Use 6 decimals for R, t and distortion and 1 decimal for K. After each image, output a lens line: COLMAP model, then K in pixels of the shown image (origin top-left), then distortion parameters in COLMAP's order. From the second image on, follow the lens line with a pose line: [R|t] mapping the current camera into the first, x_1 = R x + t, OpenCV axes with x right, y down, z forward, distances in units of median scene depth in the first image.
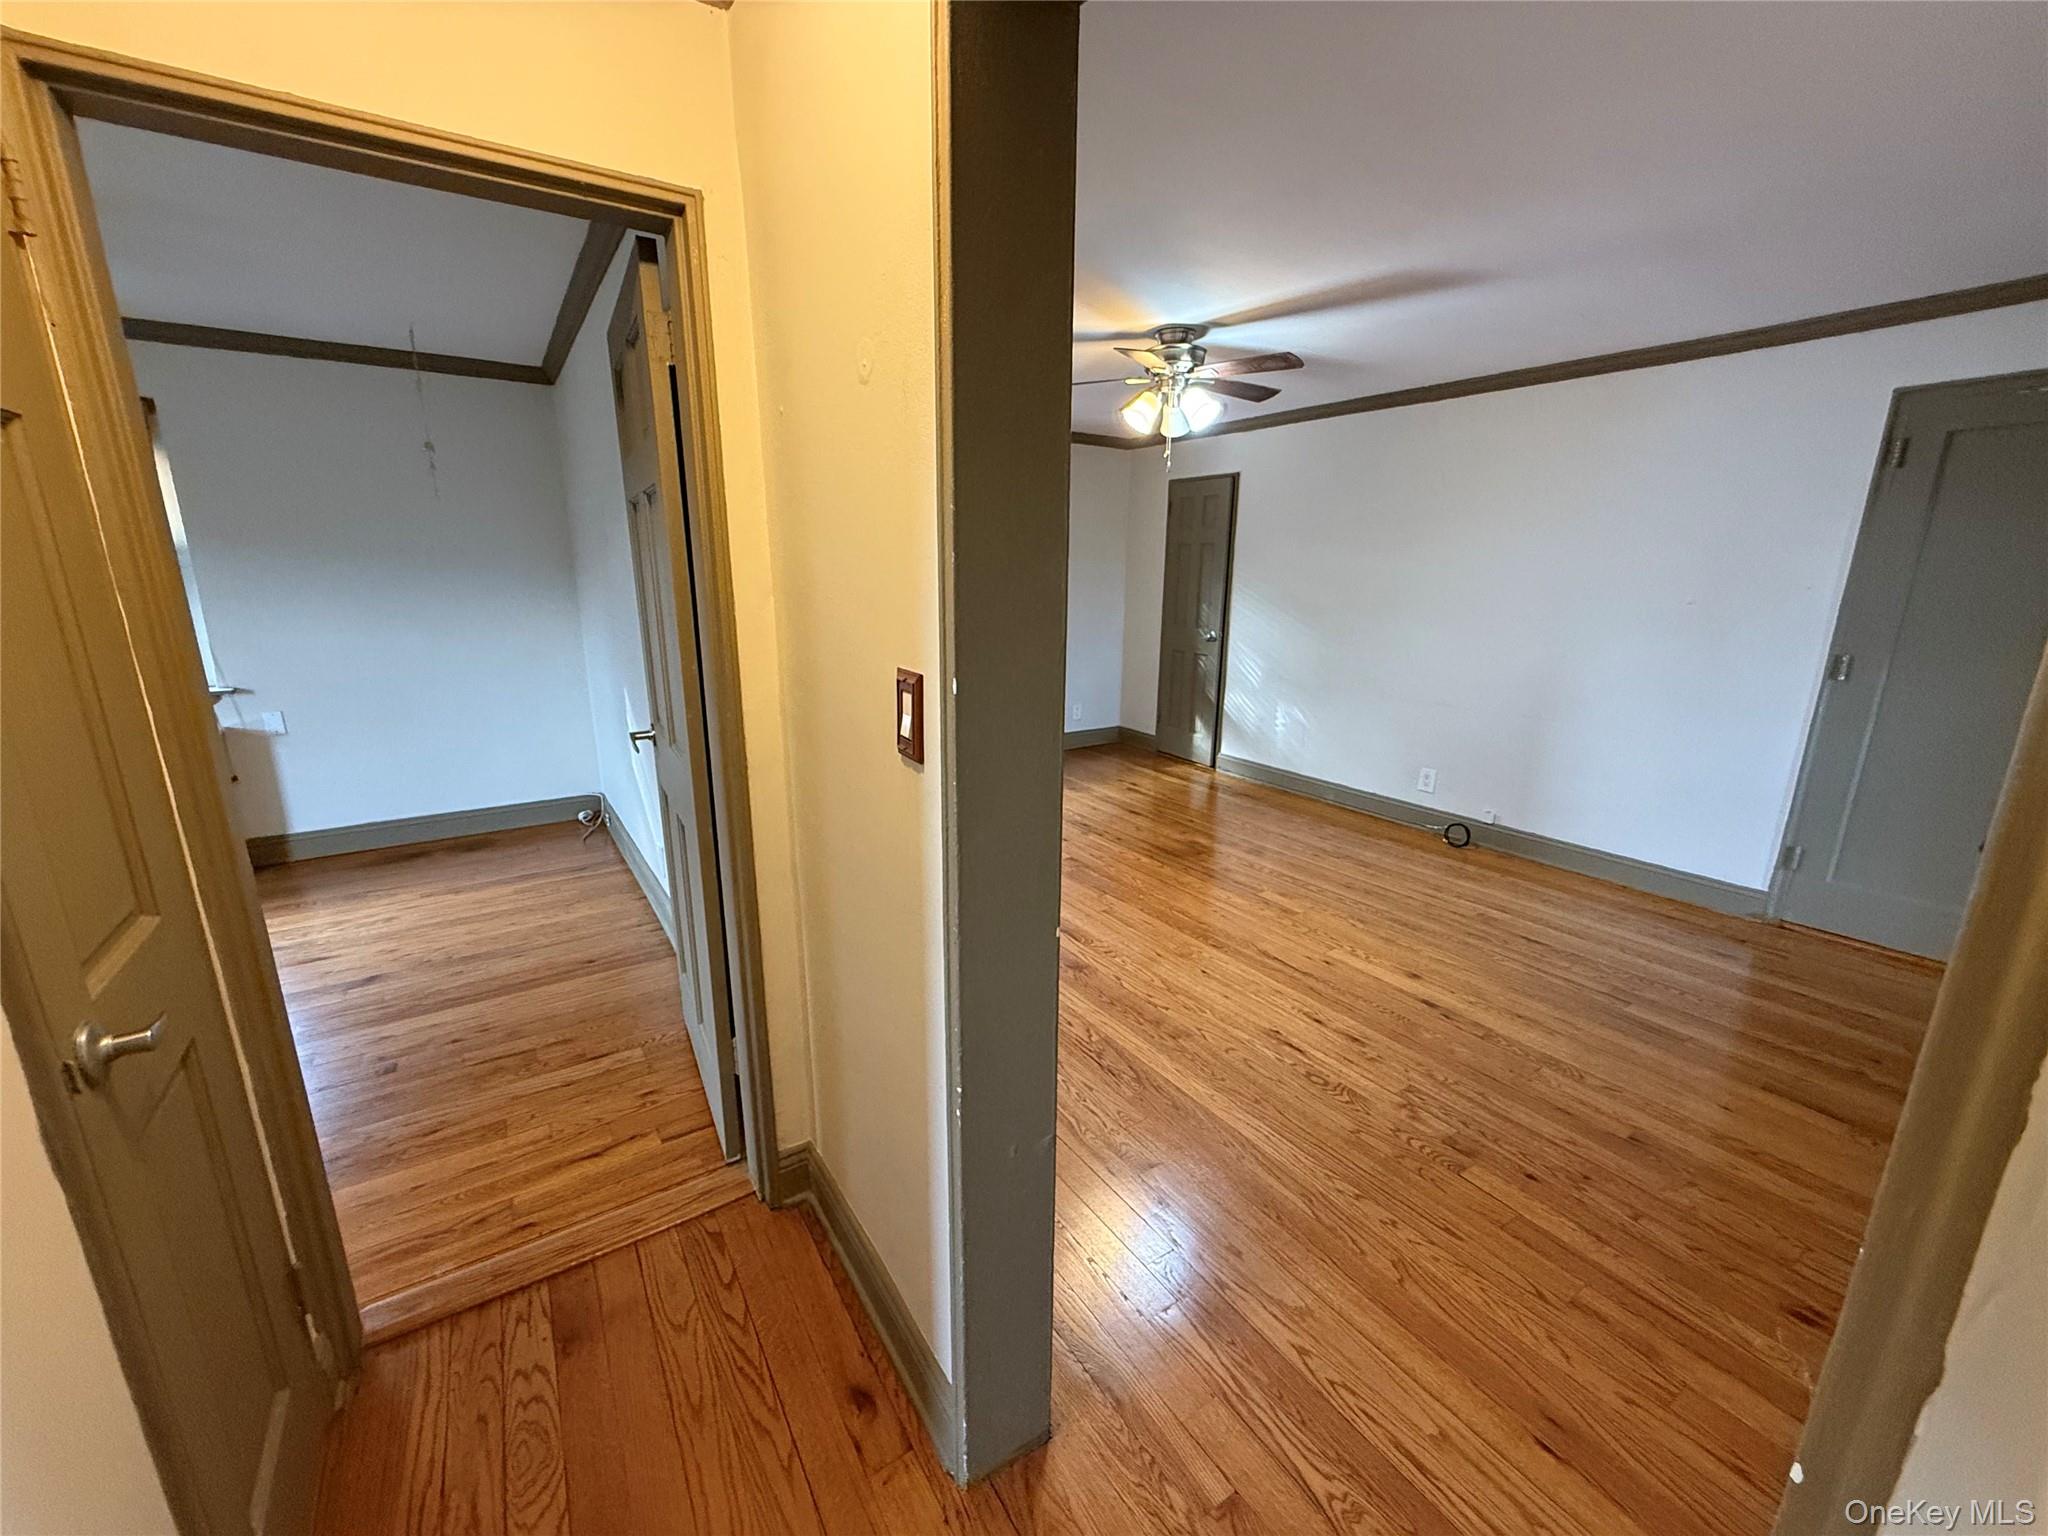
lens RADIAL K [[815.8, 0, 1014.1], [0, 815.8, 770.0], [0, 0, 1]] dist [-0.001211, -0.000094]
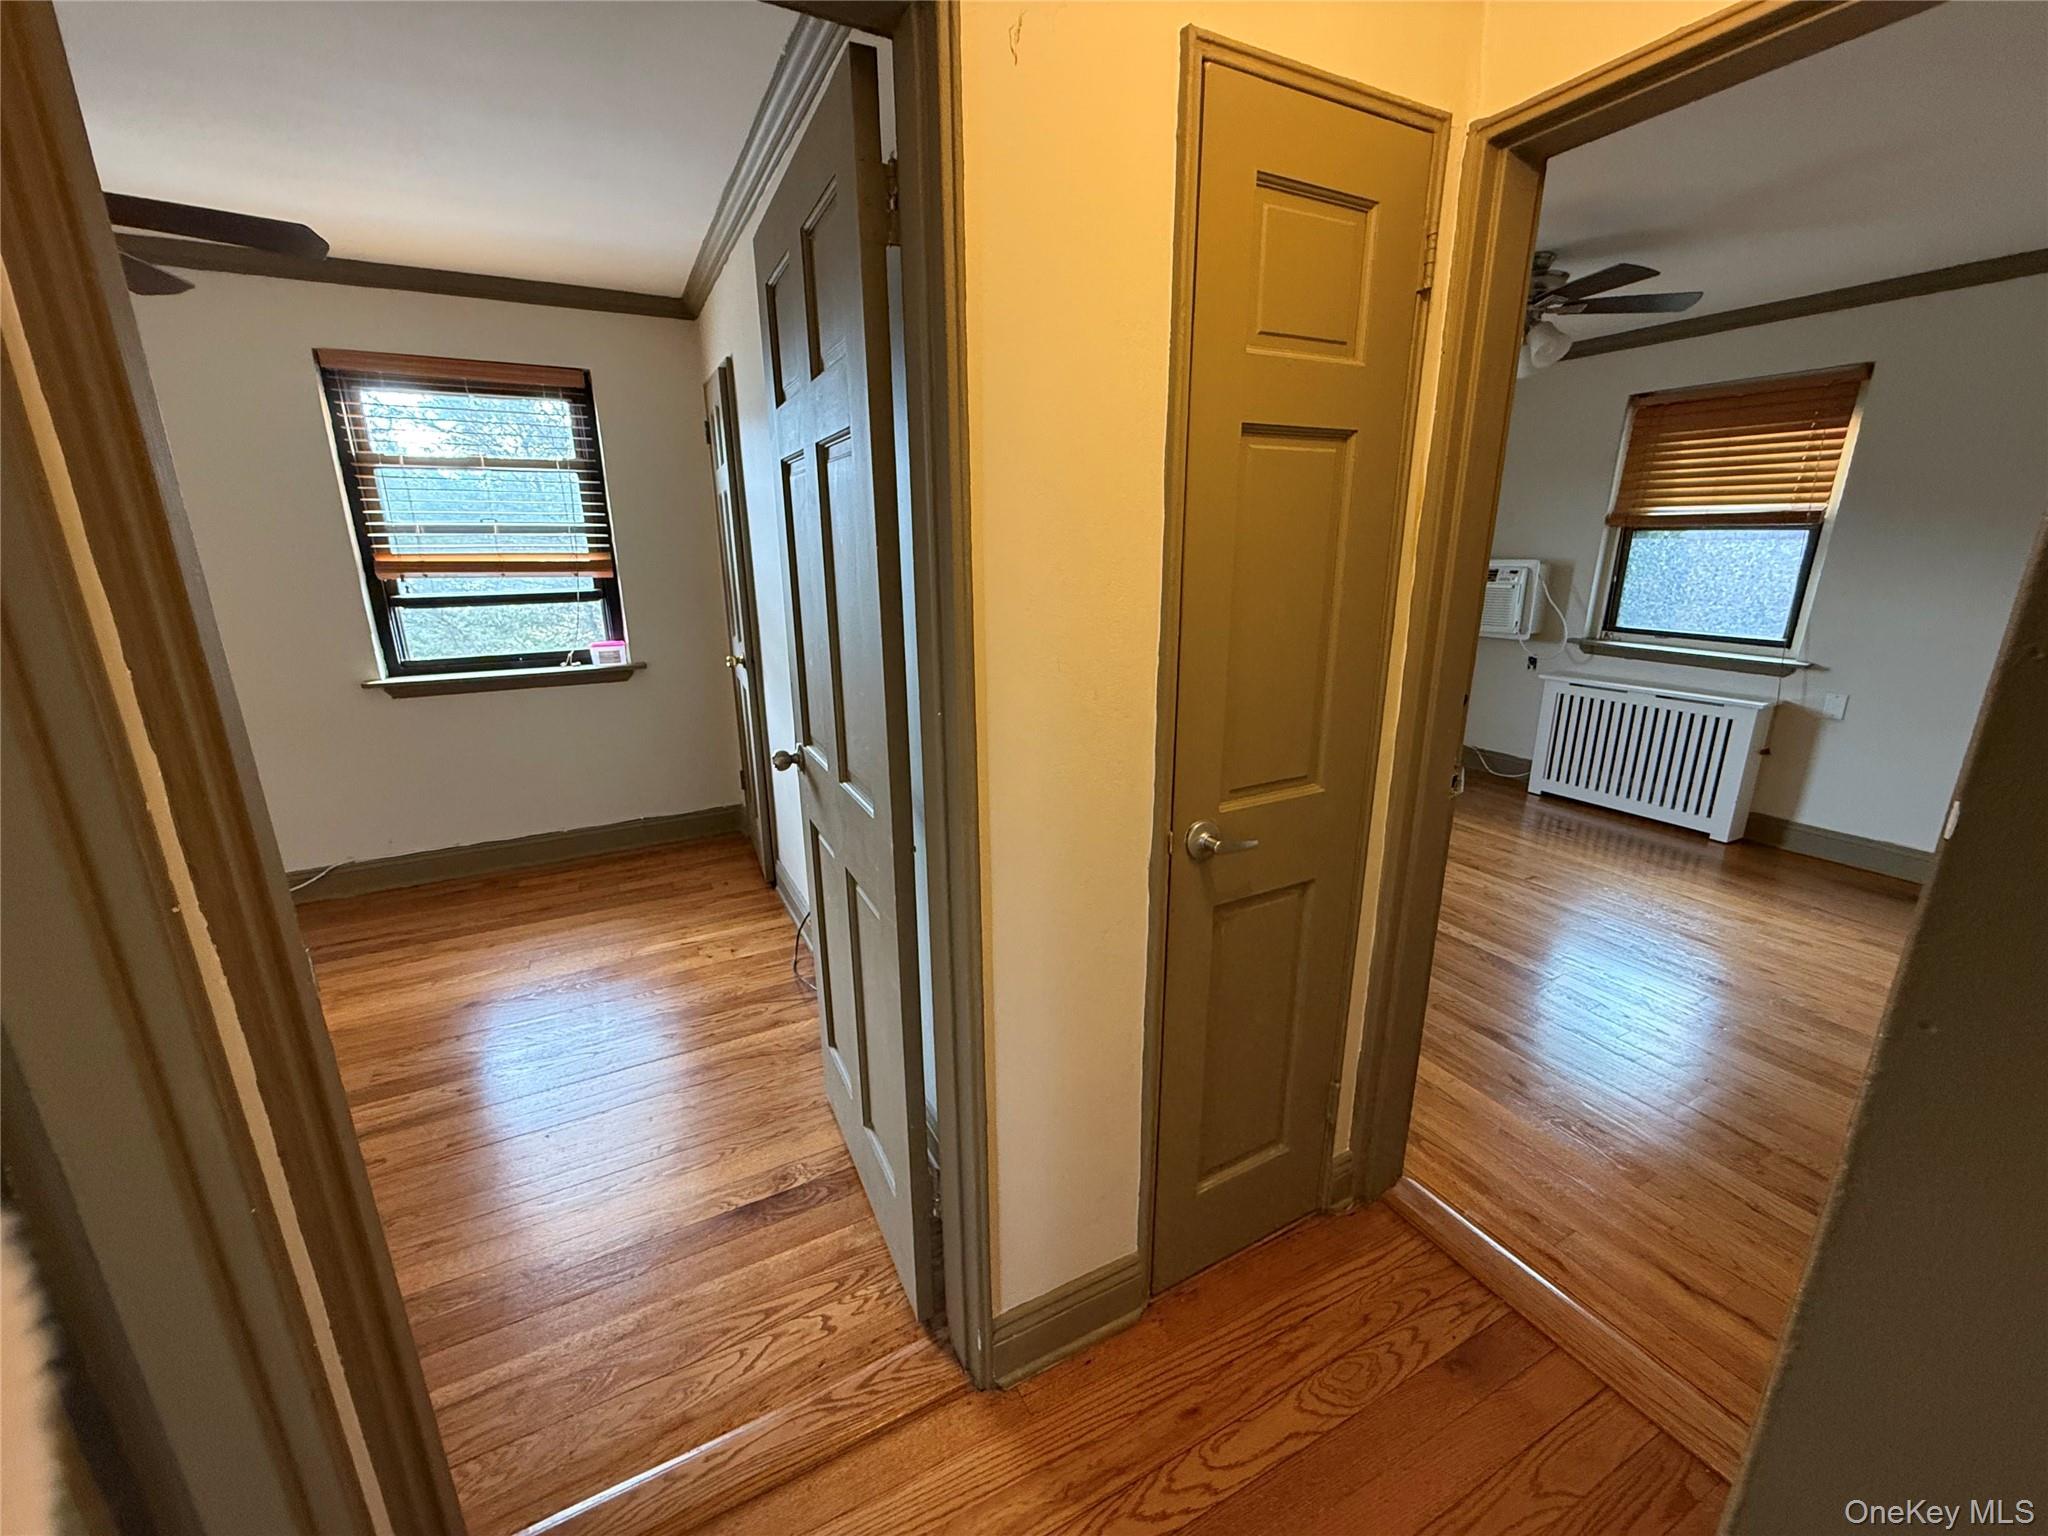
lens RADIAL K [[815.8, 0, 1015.4], [0, 815.8, 769.6], [0, 0, 1]] dist [-0.001211, -0.000094]
pose [[-0.098005, 0.265921, -0.959000, 0.235402], [-0.235585, 0.930050, 0.281969, -0.084250], [0.966899, 0.253561, -0.028503, 0.367018]]
